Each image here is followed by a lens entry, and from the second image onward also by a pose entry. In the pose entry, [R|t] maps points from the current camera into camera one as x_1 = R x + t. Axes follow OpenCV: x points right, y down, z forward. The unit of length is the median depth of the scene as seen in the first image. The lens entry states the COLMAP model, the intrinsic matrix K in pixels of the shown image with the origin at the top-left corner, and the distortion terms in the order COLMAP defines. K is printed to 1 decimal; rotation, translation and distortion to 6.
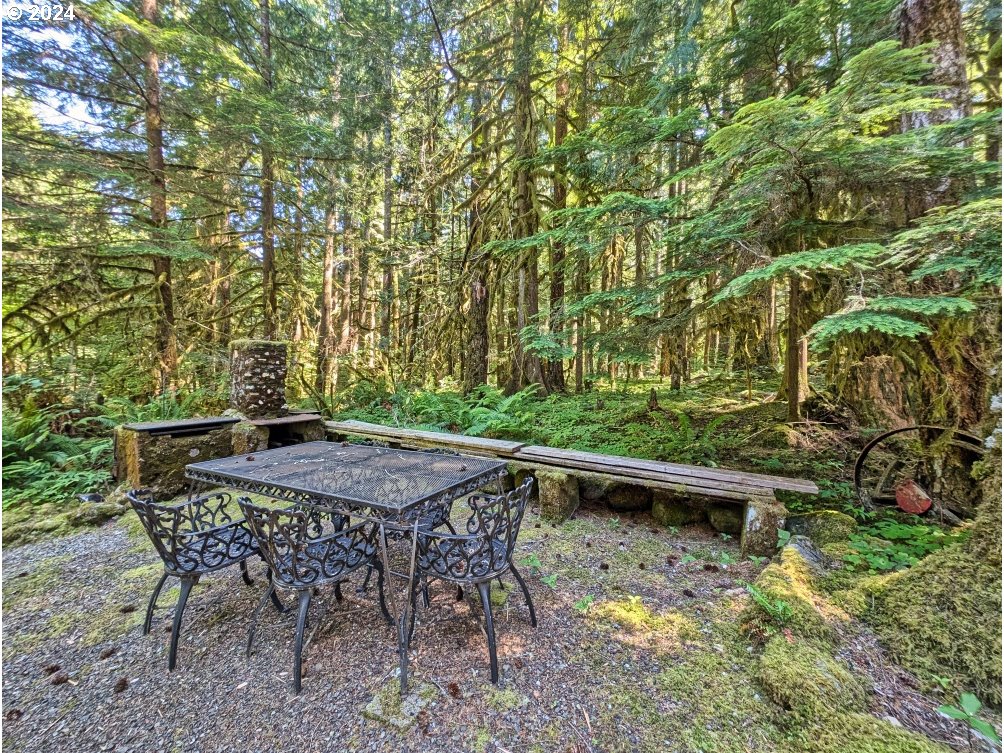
lens RADIAL K [[386.8, 0, 502.0], [0, 386.8, 376.5], [0, 0, 1]] dist [0.002263, -0.000203]
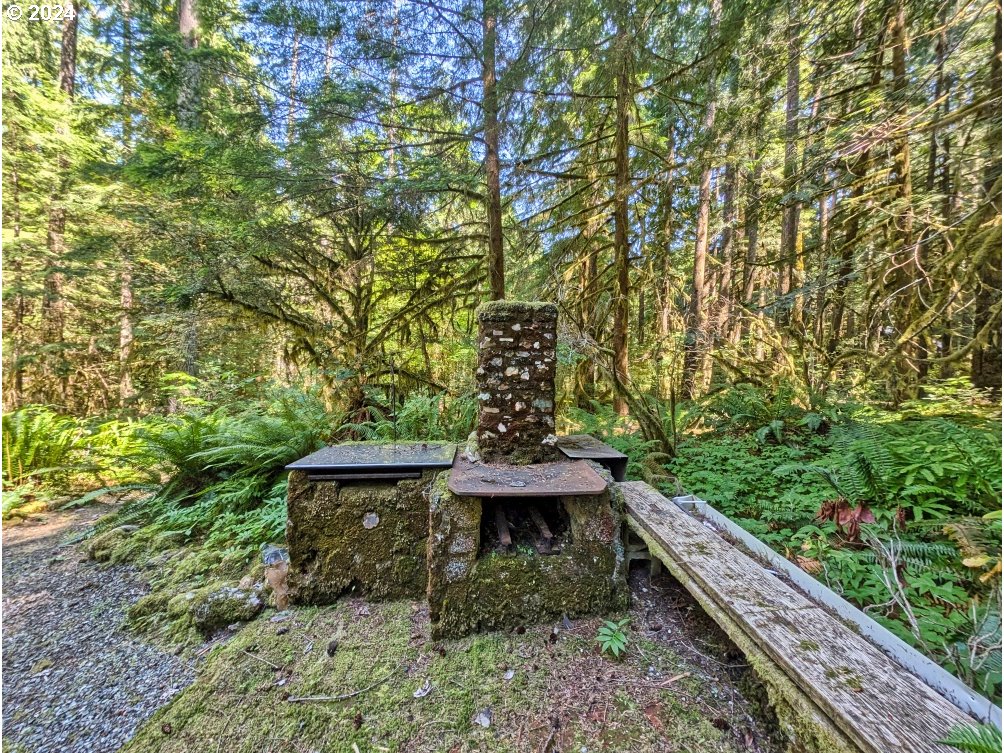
lens RADIAL K [[386.8, 0, 502.0], [0, 386.8, 376.5], [0, 0, 1]] dist [0.002263, -0.000203]
pose [[0.612986, 0.019380, -0.789856, -0.235362], [-0.013743, 0.999809, 0.013866, -0.004345], [0.789974, 0.002355, 0.613135, 0.683079]]
